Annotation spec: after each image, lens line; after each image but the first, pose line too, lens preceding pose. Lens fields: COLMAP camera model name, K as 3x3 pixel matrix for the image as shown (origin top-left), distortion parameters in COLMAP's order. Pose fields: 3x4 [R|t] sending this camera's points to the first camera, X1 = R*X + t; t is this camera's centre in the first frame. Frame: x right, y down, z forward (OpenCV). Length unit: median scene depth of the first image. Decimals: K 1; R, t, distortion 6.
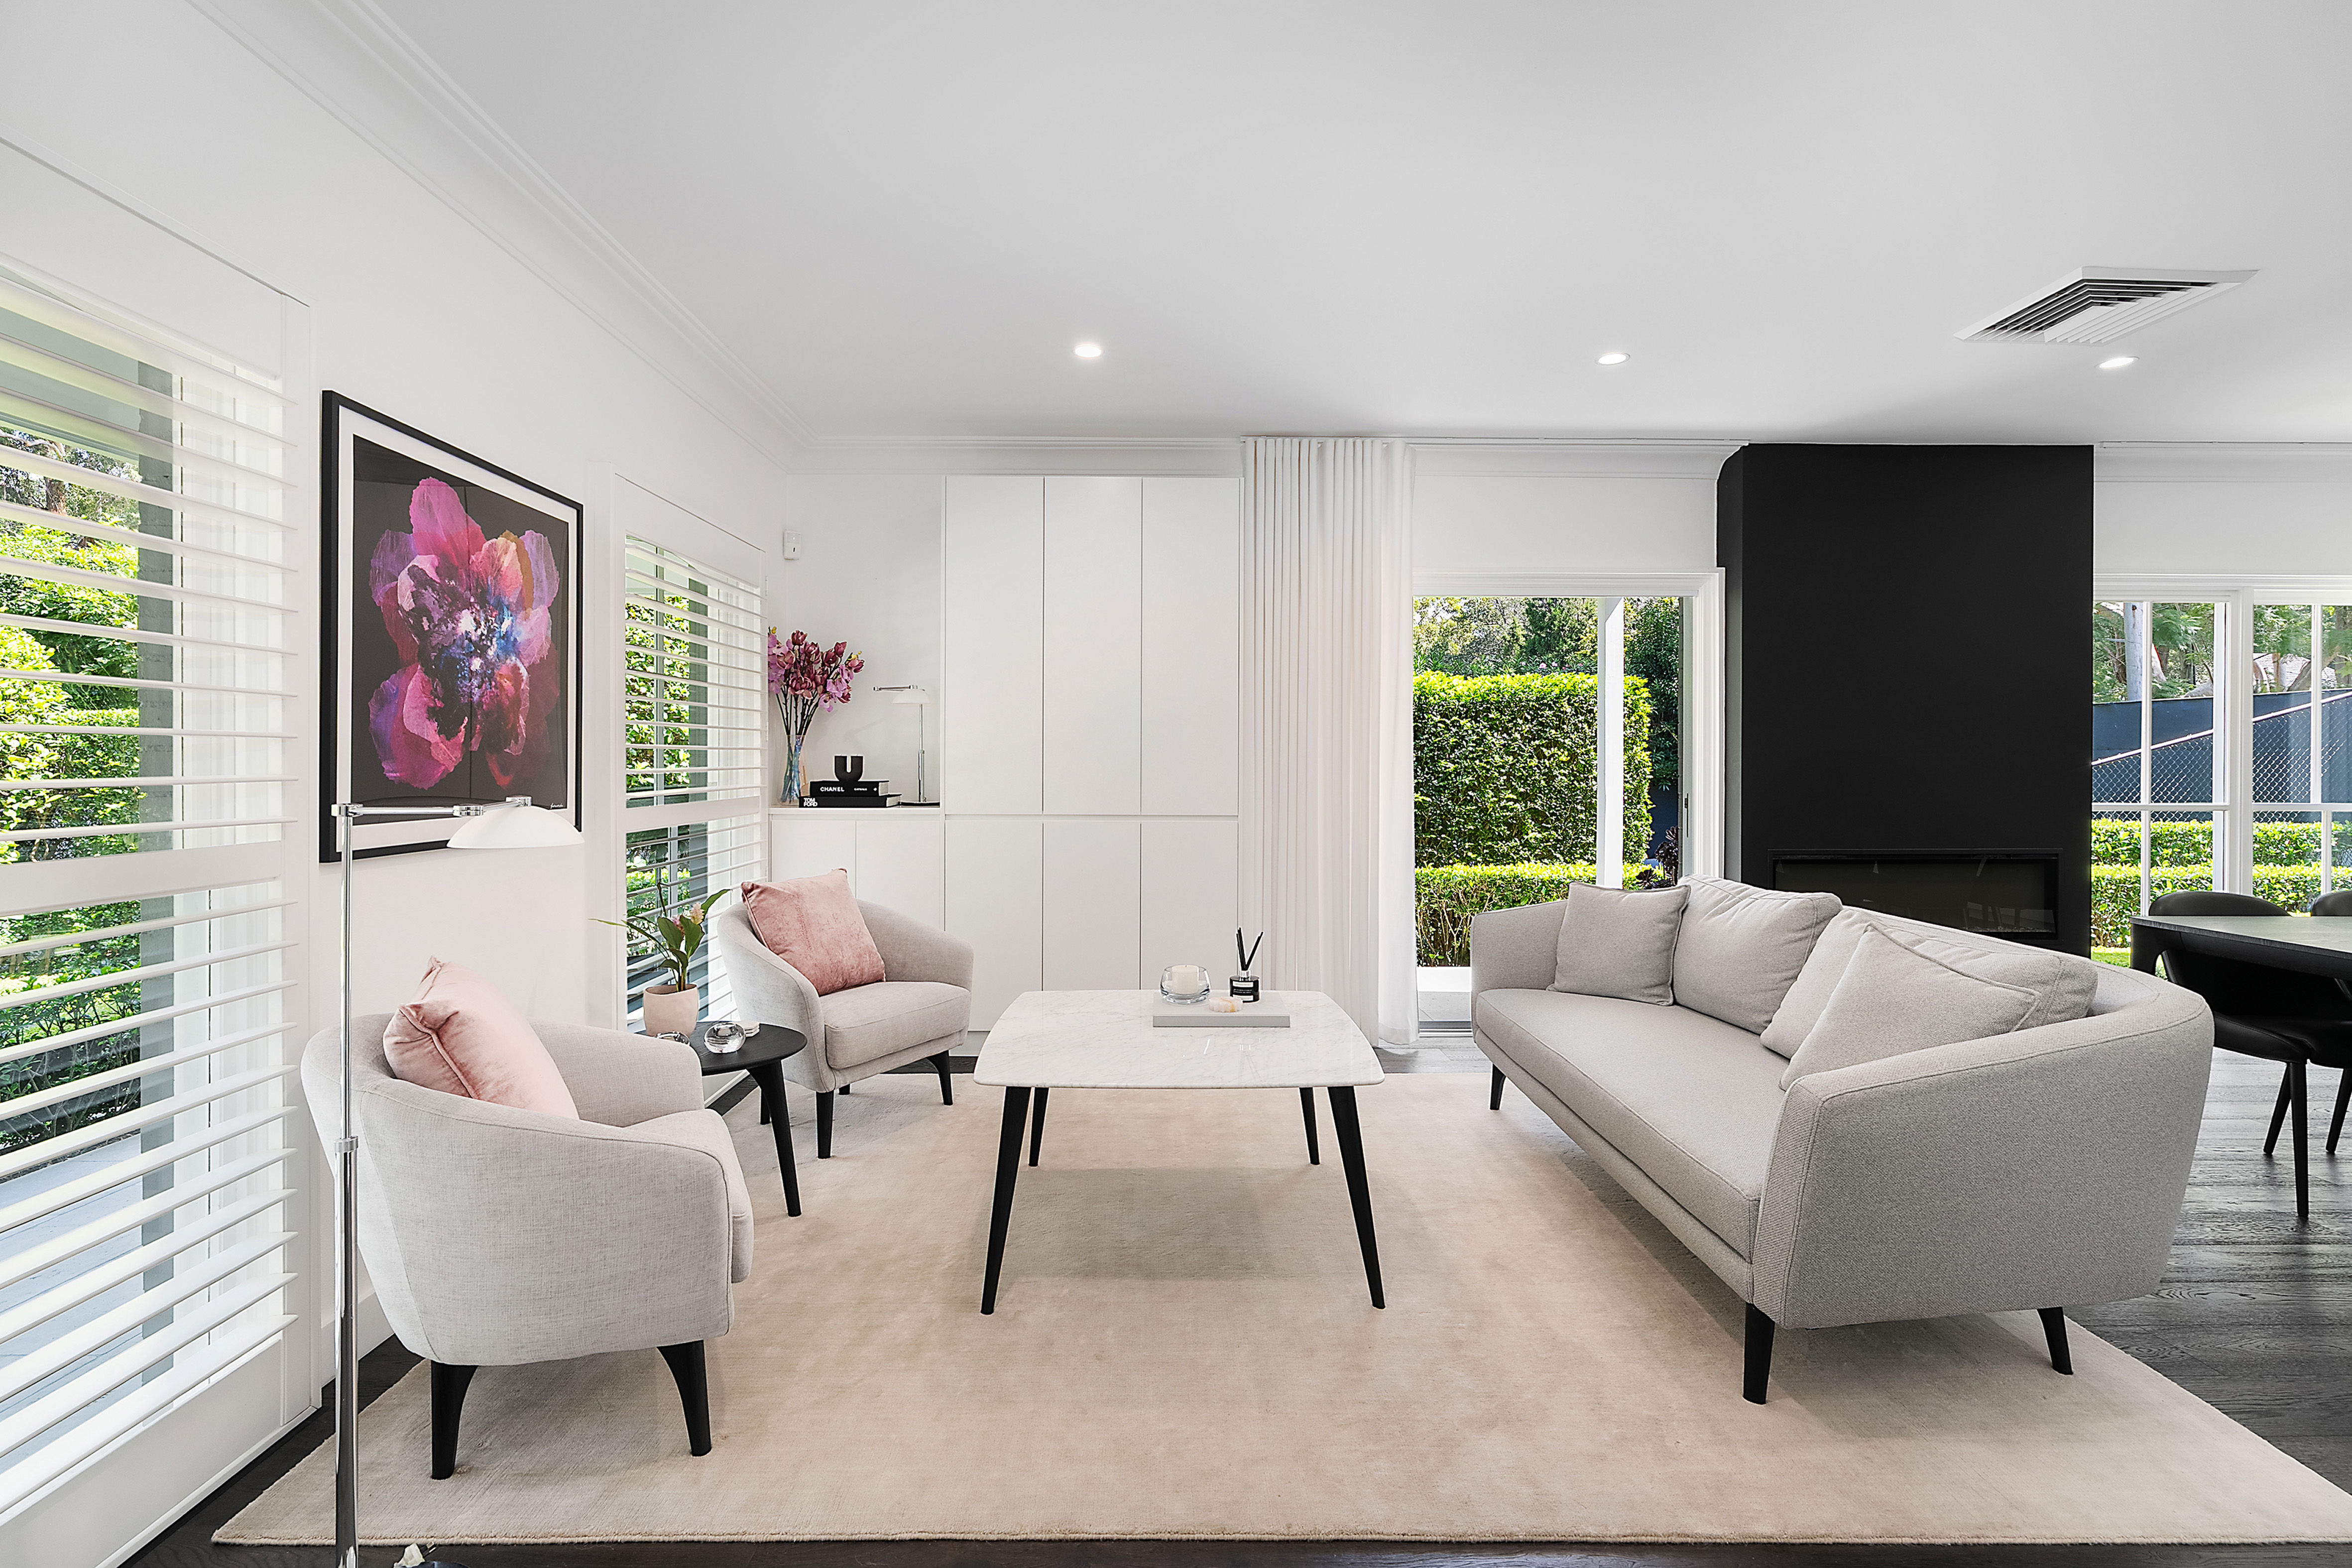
lens RADIAL K [[1087.6, 0, 1174.6], [0, 1087.6, 768.4], [0, 0, 1]] dist [-0.001035, -0.000380]
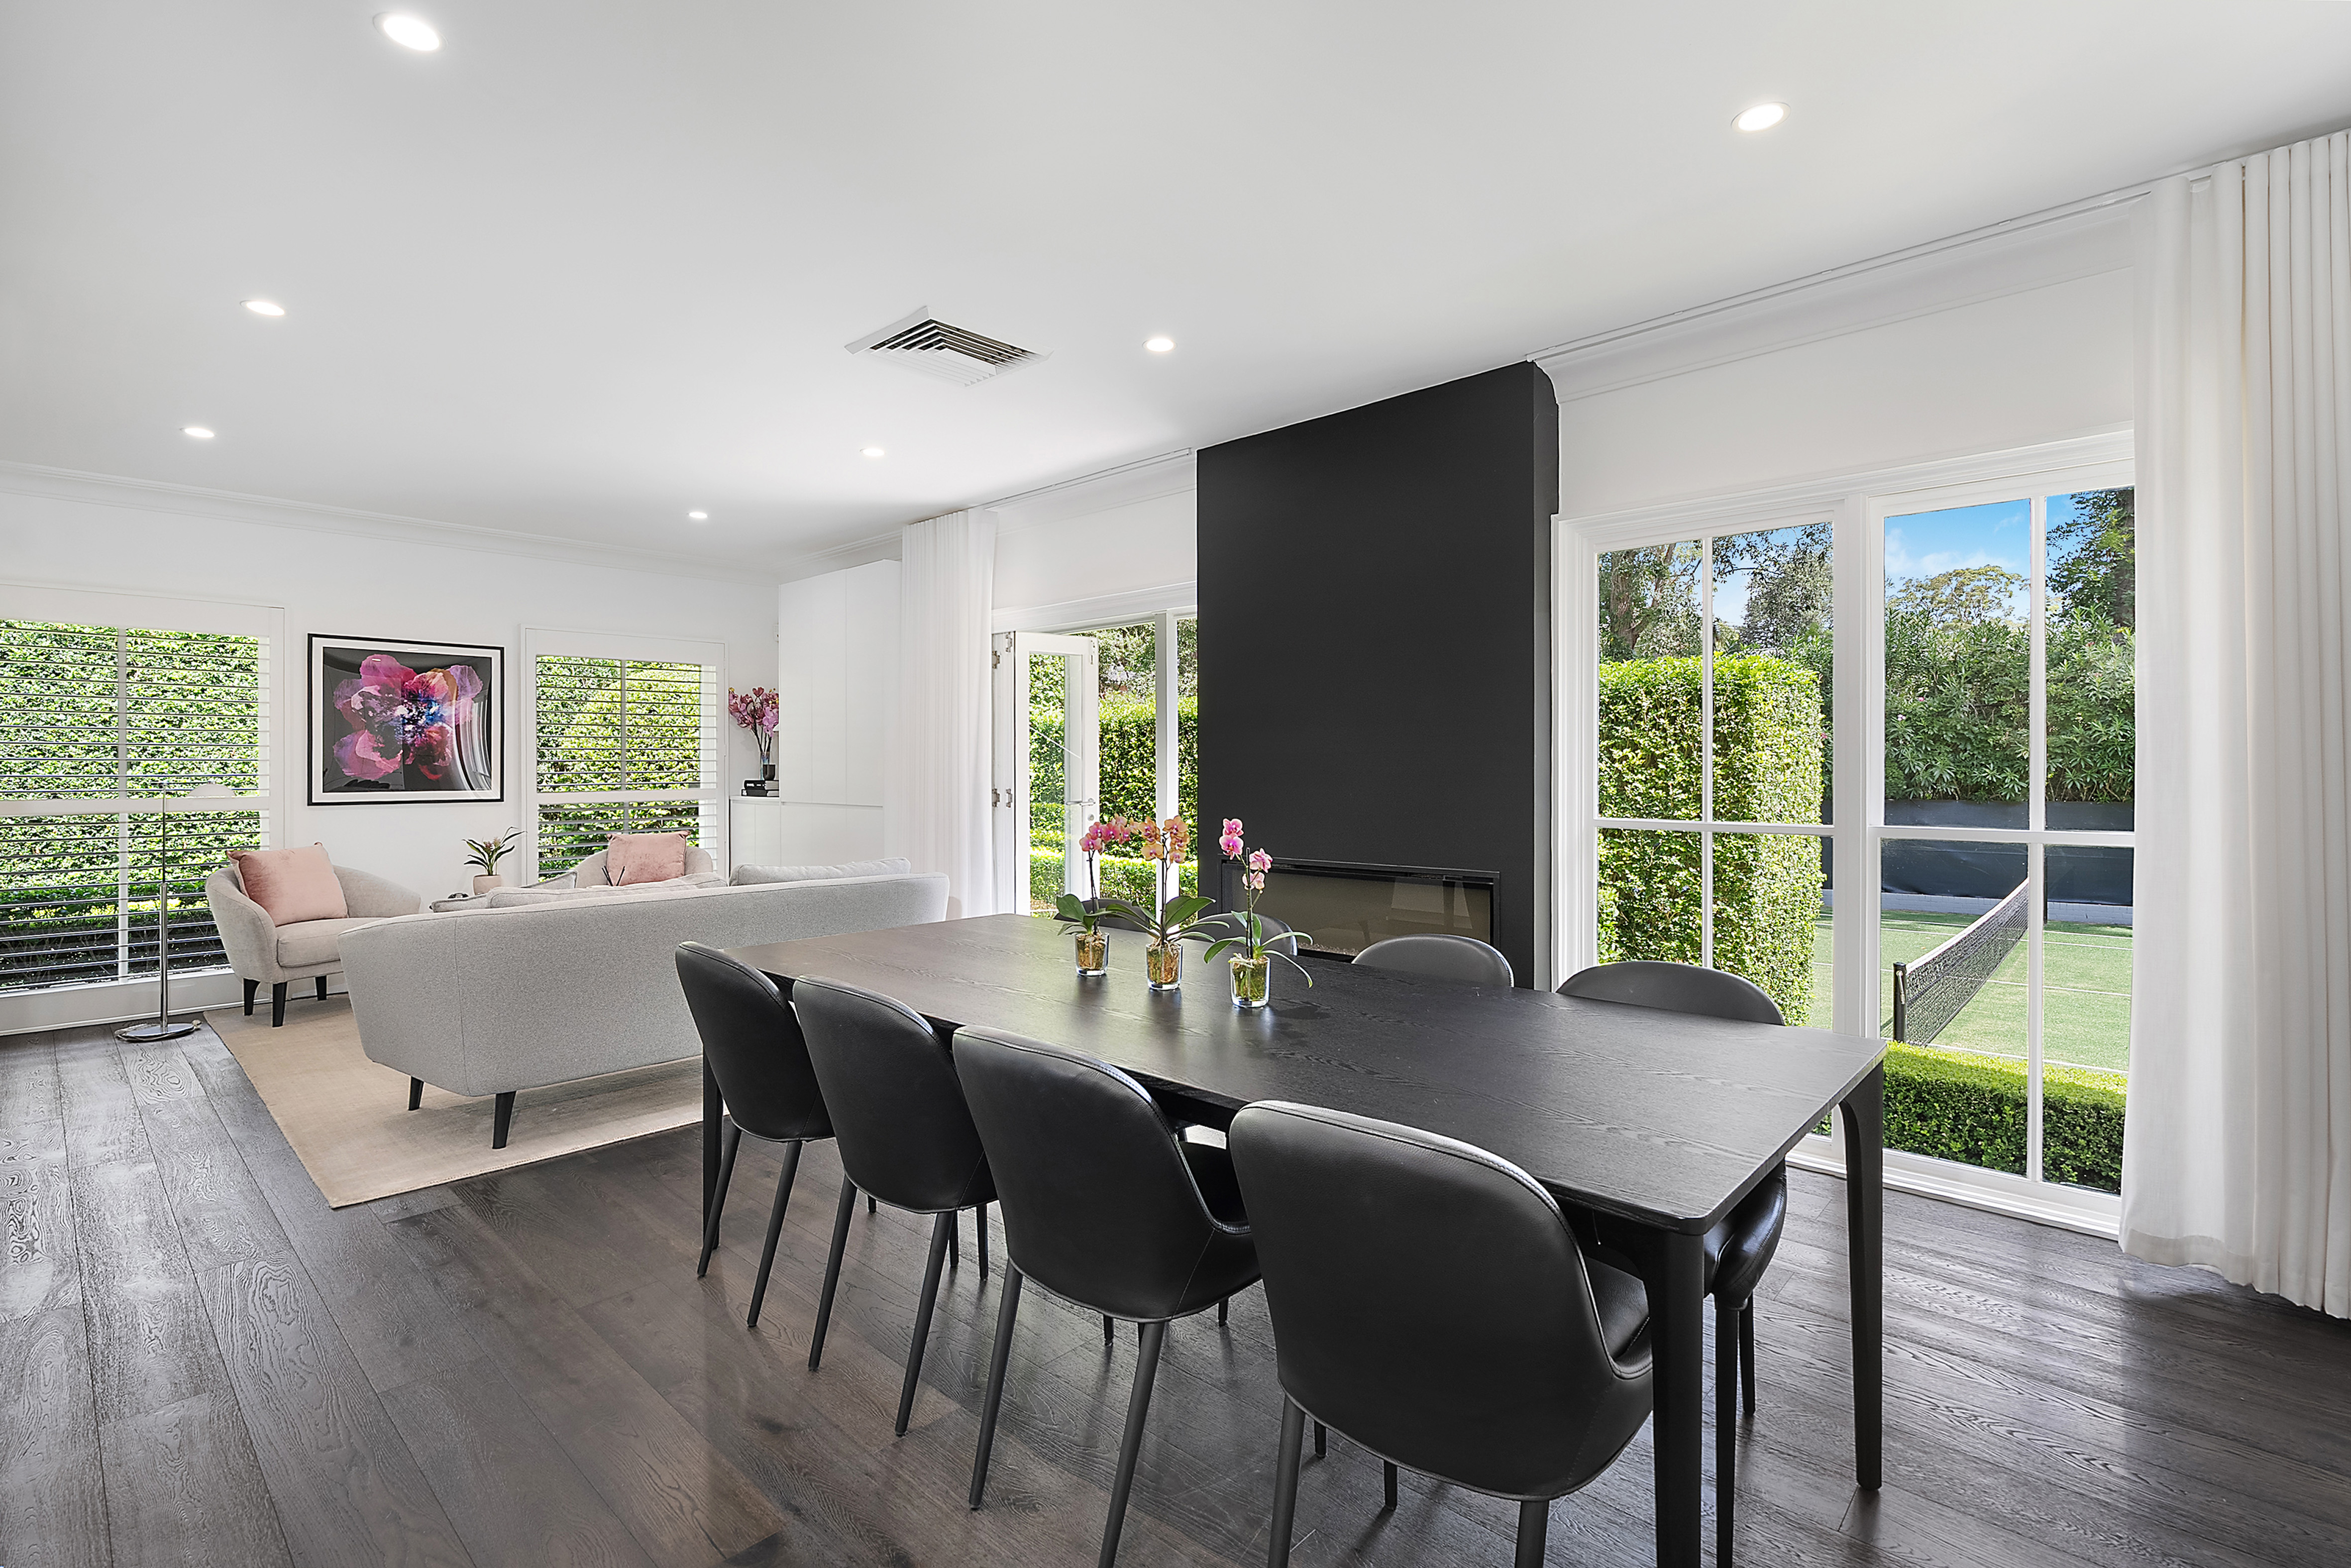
lens RADIAL K [[1087.1, 0, 1166.0], [0, 1087.1, 775.9], [0, 0, 1]] dist [-0.001035, -0.000380]
pose [[0.708361, 0.003134, -0.705844, 2.125913], [-0.001668, 0.999995, 0.002766, 0.000475], [0.705849, -0.000782, 0.708362, 0.468335]]
